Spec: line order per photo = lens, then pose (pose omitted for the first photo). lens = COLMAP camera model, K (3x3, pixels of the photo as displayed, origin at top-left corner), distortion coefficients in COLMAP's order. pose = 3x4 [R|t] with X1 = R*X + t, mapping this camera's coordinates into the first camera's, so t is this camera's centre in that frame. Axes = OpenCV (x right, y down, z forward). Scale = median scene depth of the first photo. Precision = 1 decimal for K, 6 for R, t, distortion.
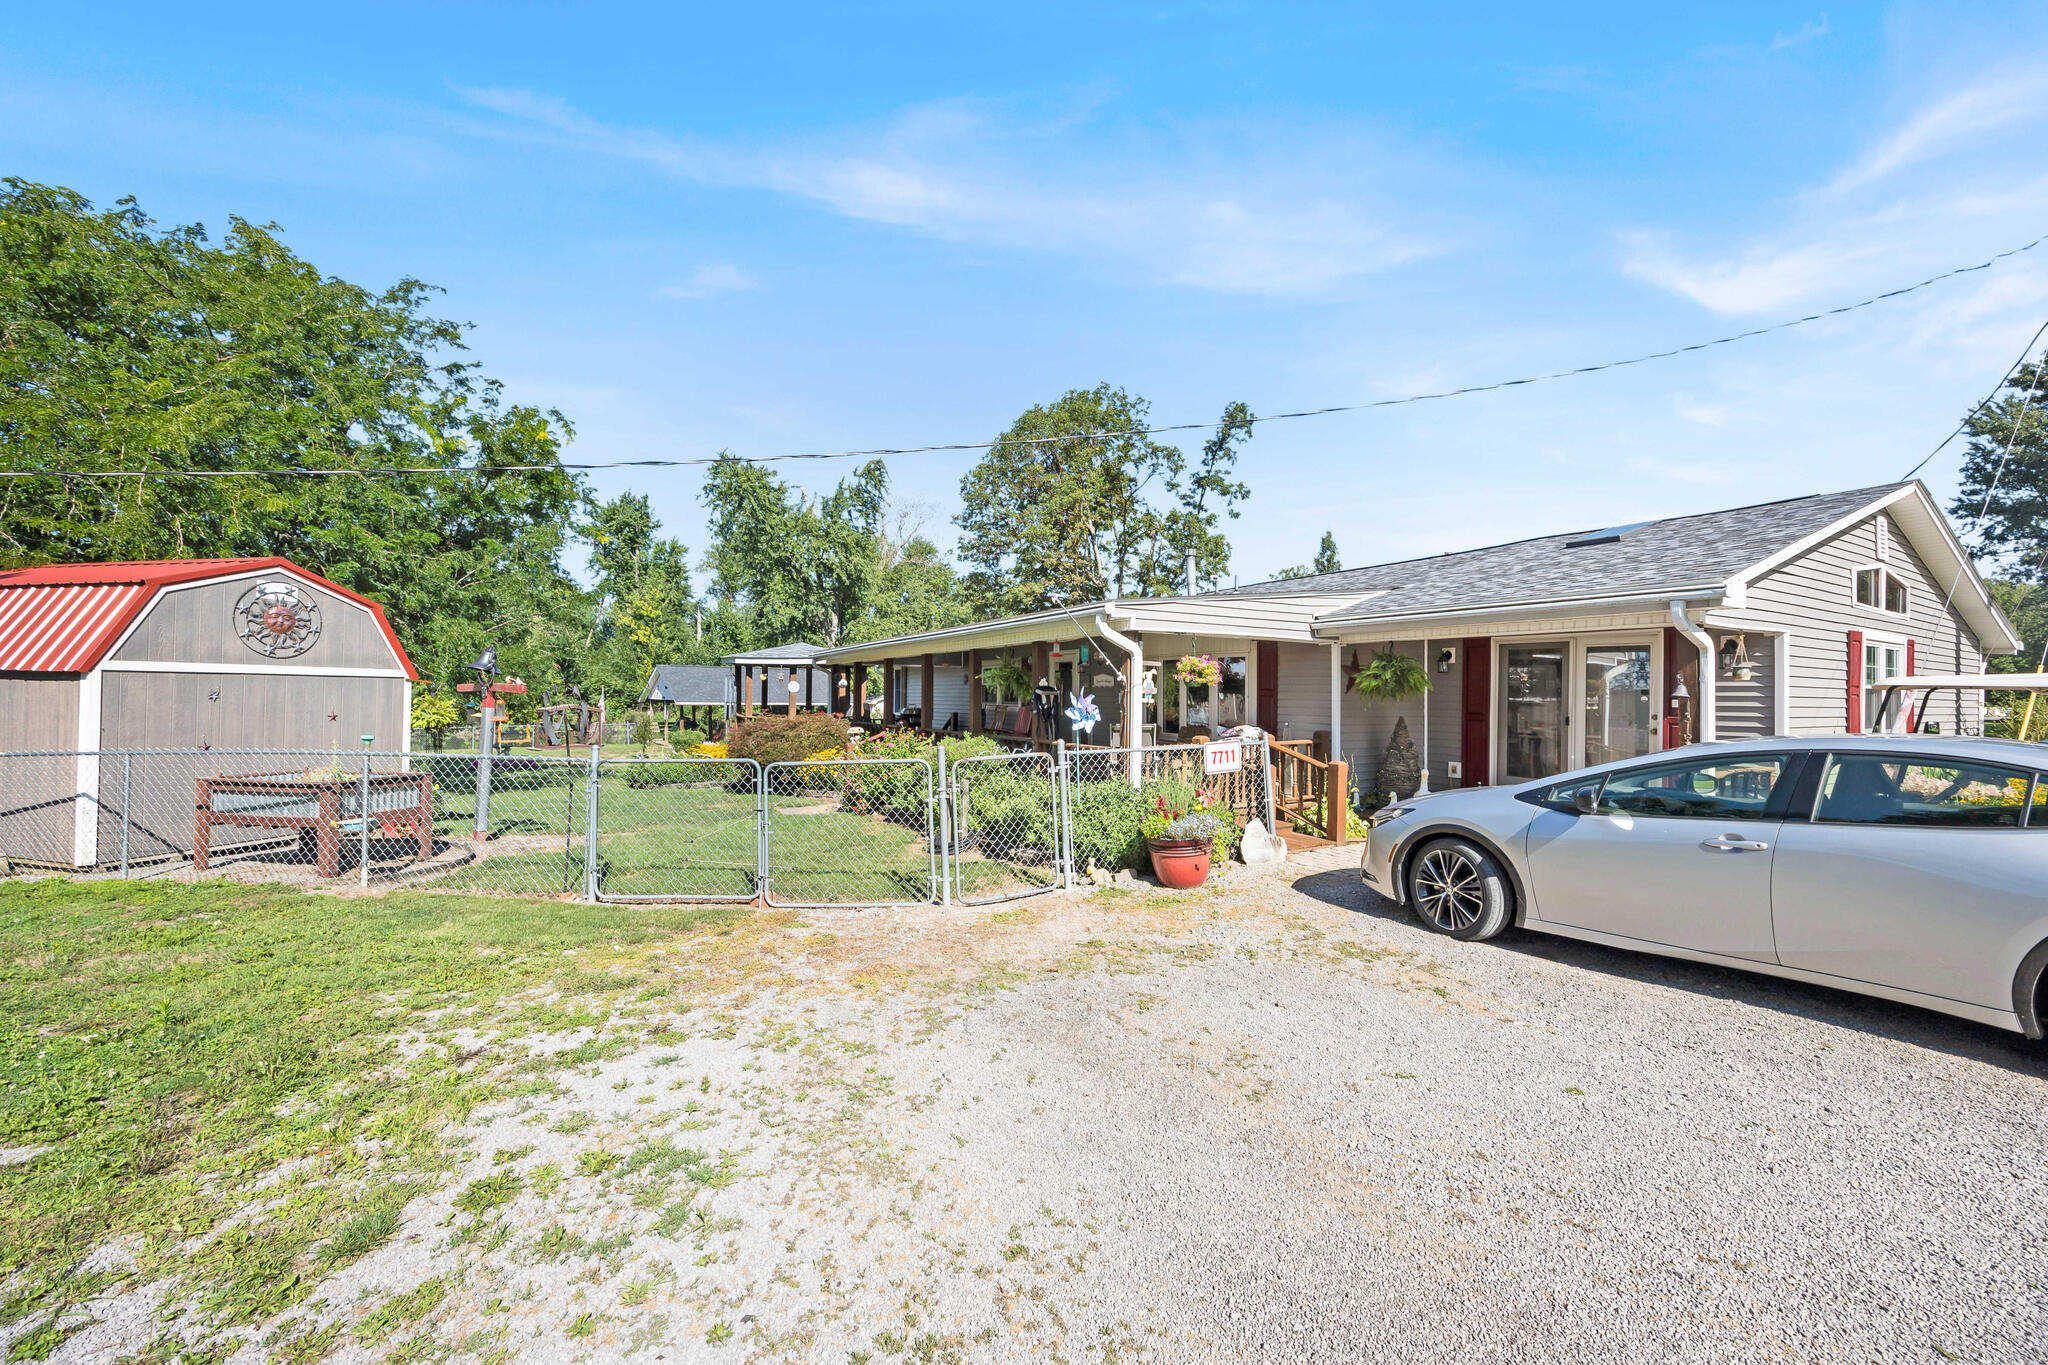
lens RADIAL K [[805.0, 0, 1024.0], [0, 805.0, 682.5], [0, 0, 1]] dist [-0.000839, -0.000127]
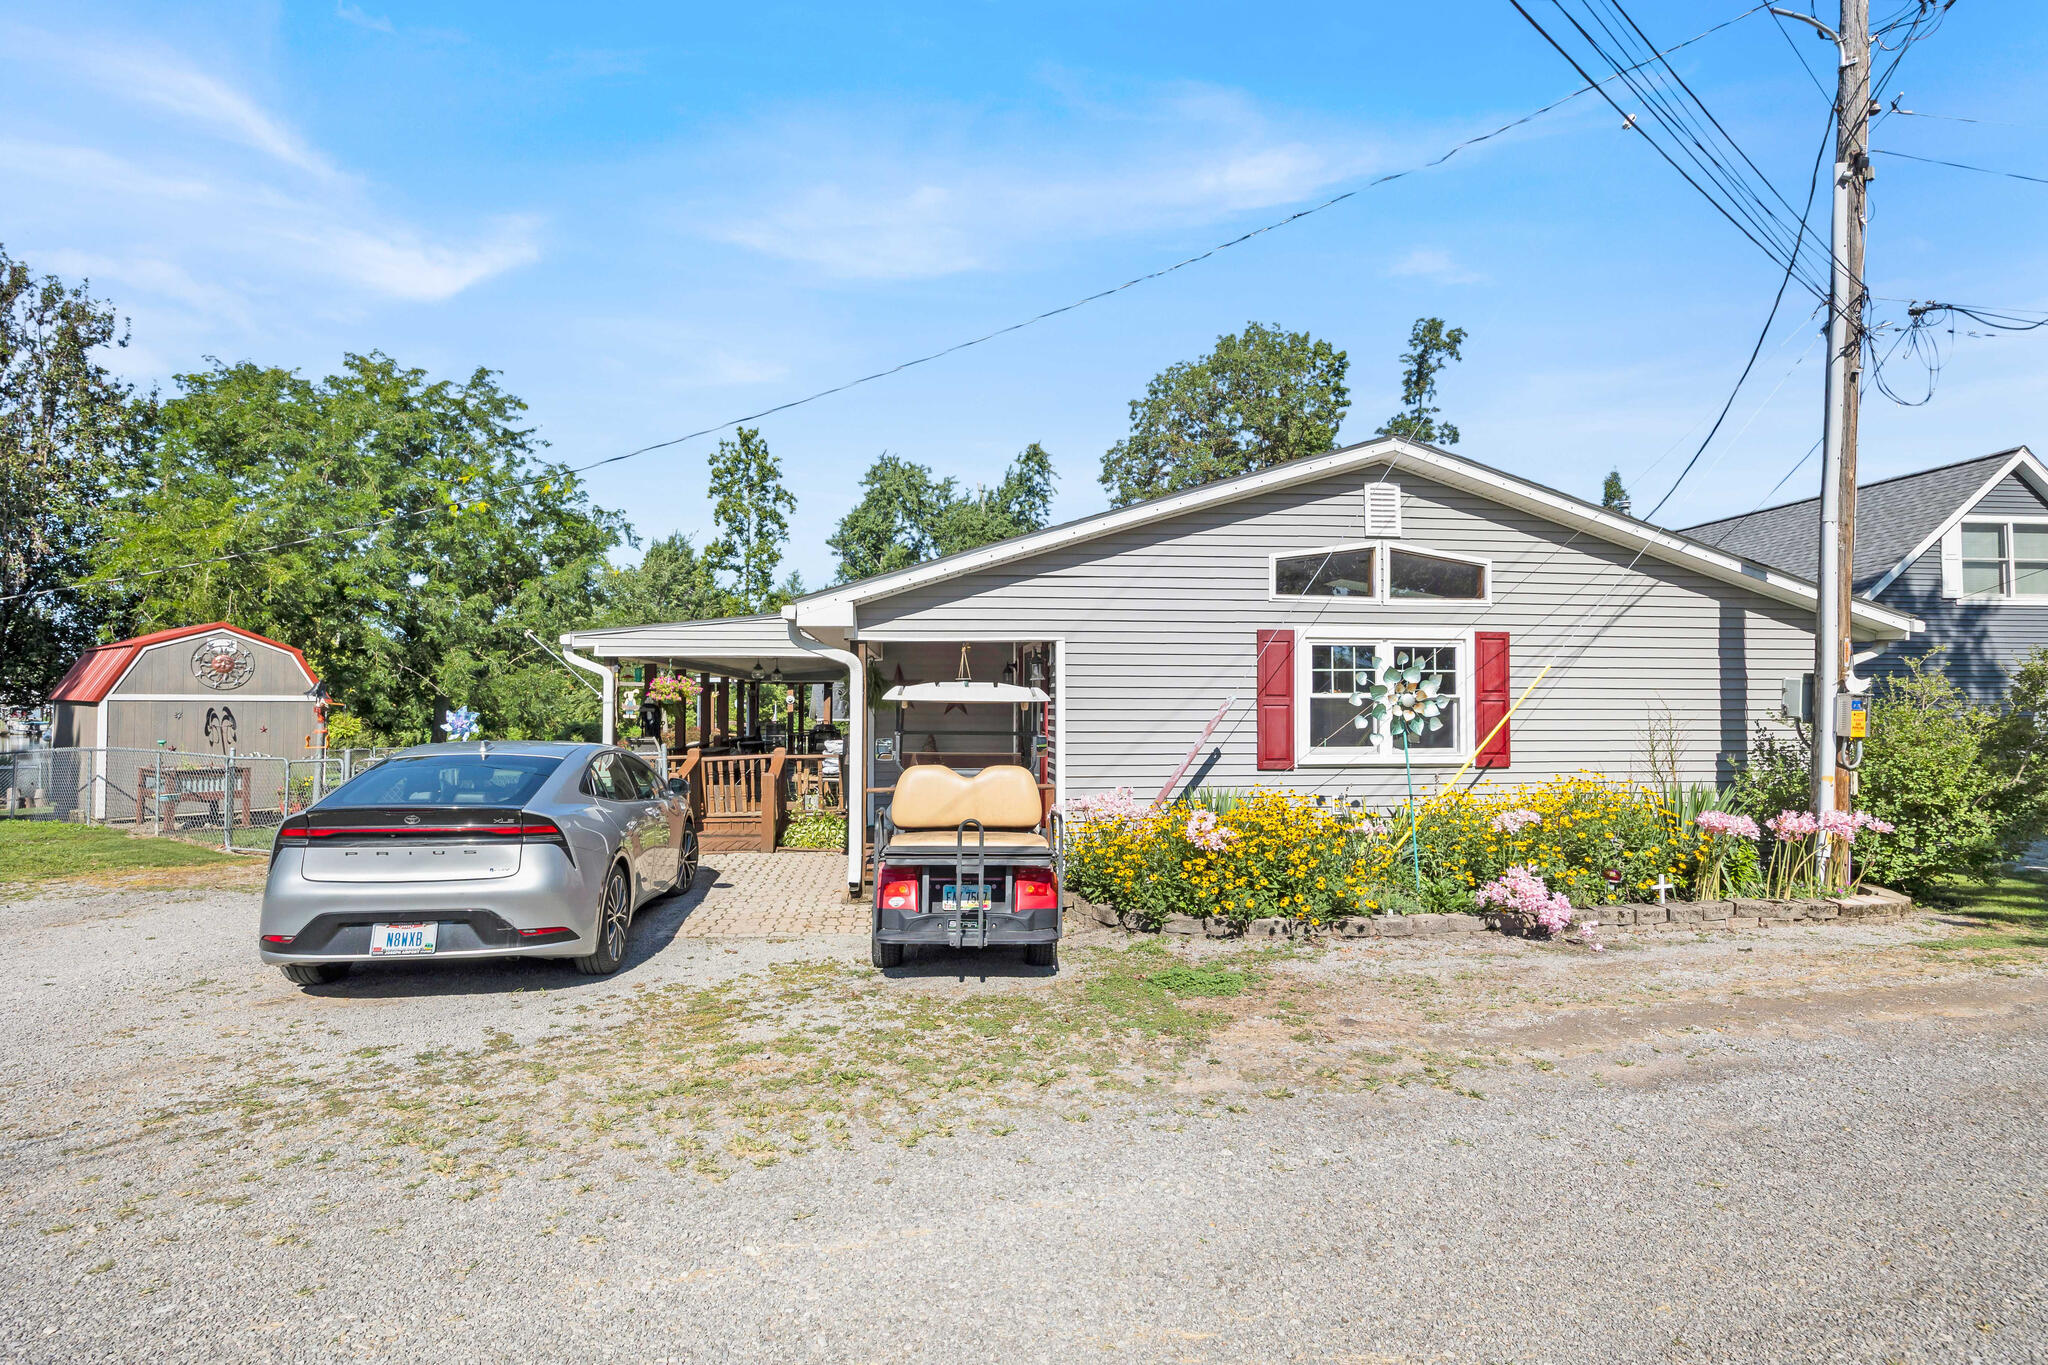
lens RADIAL K [[1014.0, 0, 1024.0], [0, 1014.0, 682.5], [0, 0, 1]] dist [-0.015781, 0.000021]
pose [[0.910031, -0.018516, -0.414125, 1.155062], [0.014457, 0.999812, -0.012935, 0.001348], [0.414287, 0.005784, 0.910128, -0.070804]]
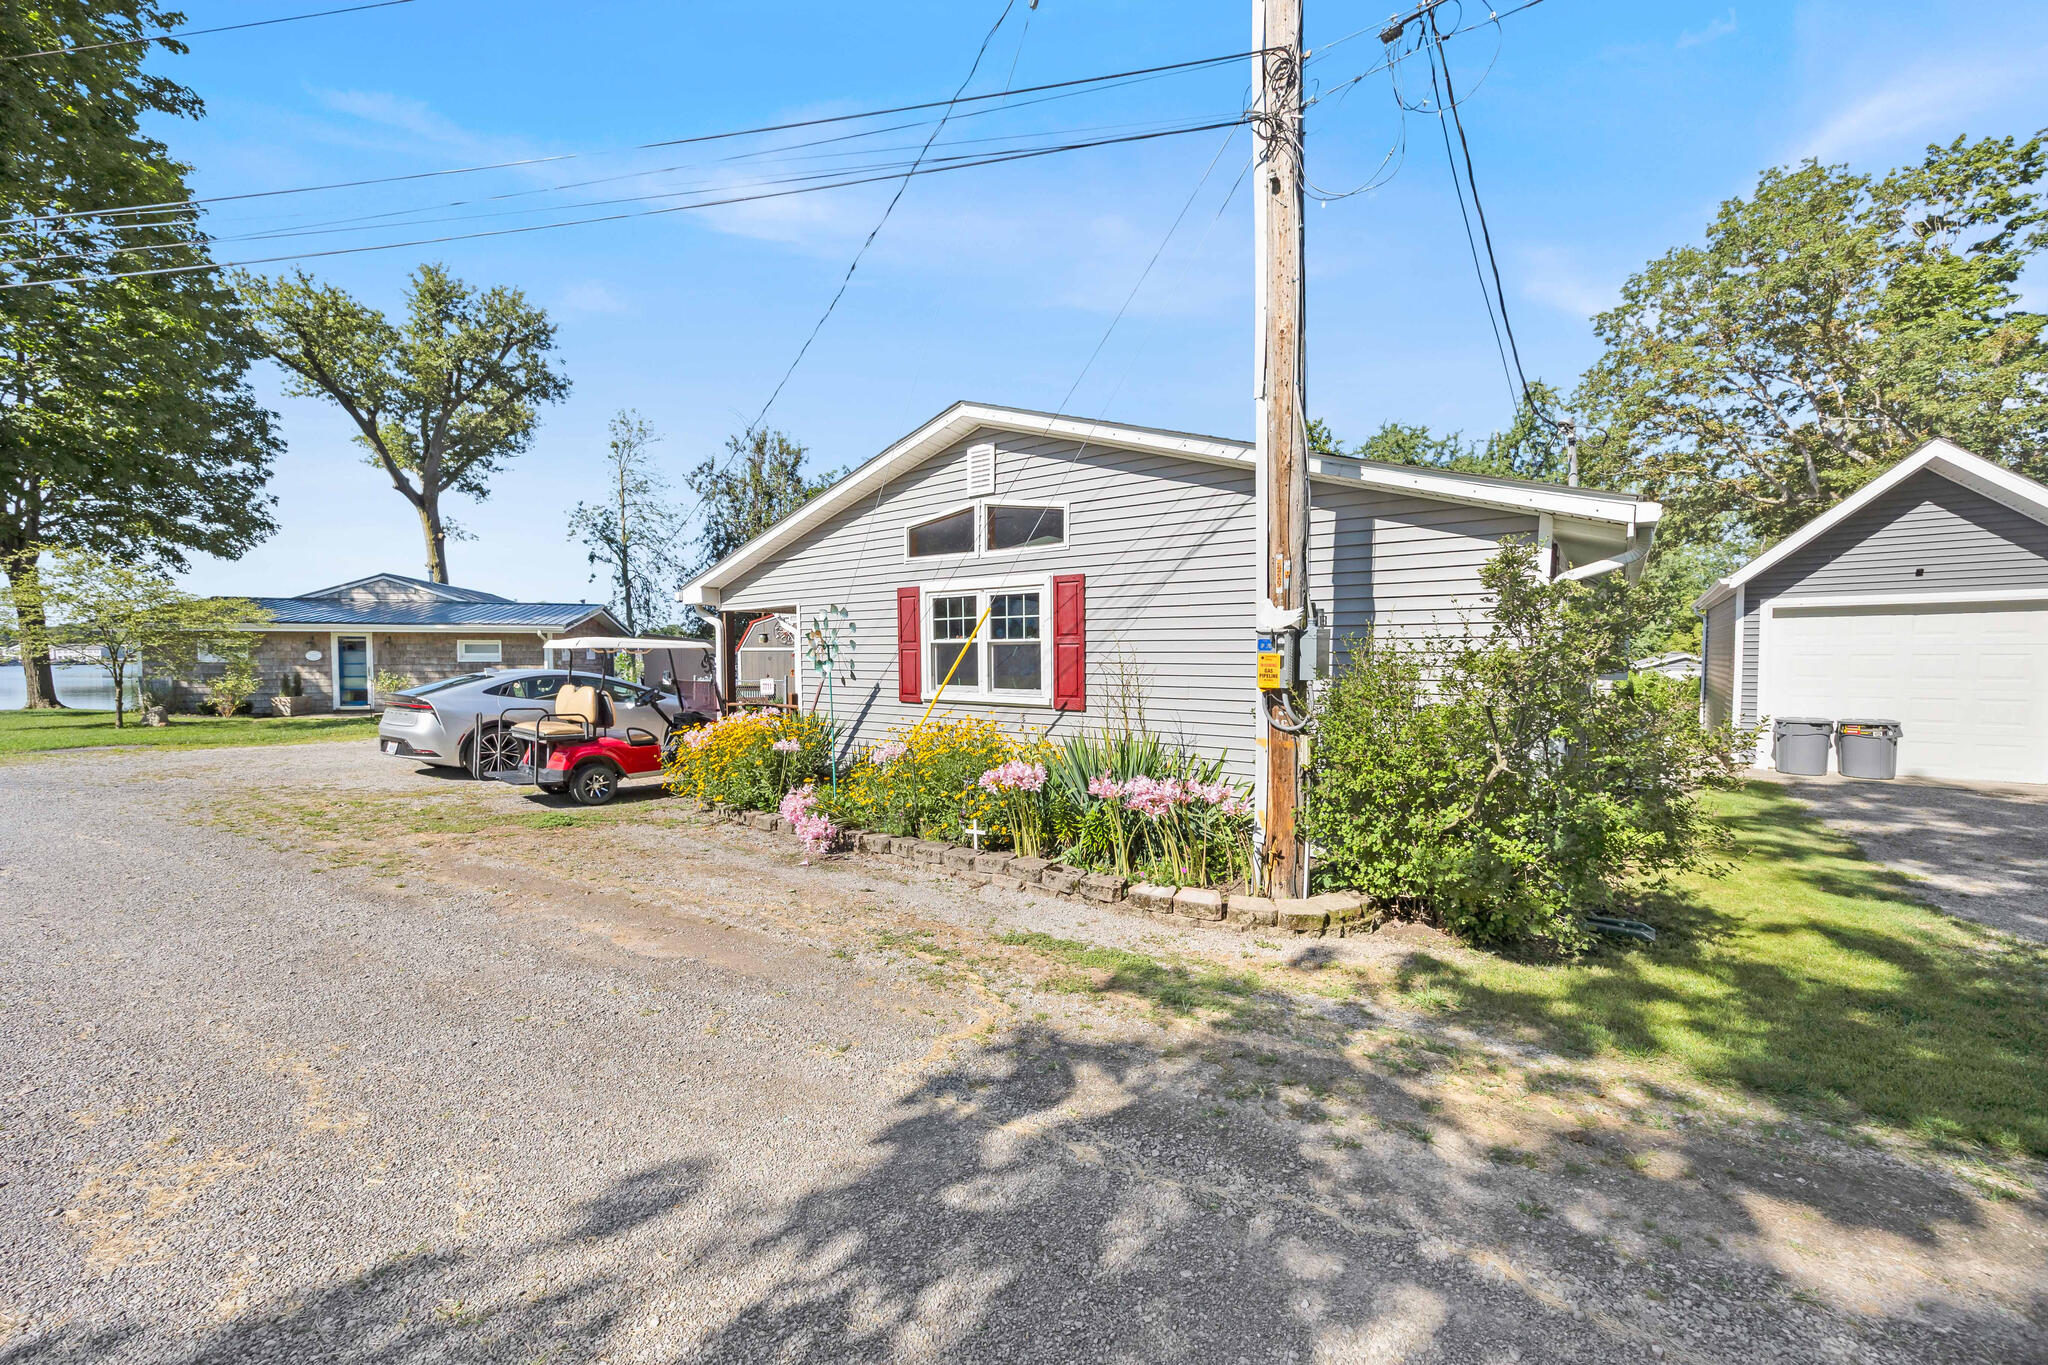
lens RADIAL K [[805.0, 0, 1024.0], [0, 805.0, 682.5], [0, 0, 1]] dist [-0.000839, -0.000127]
pose [[0.347015, 0.022579, -0.937588, 1.901799], [0.018838, 0.999341, 0.031038, 0.025899], [0.937670, -0.028433, 0.346361, 0.717653]]
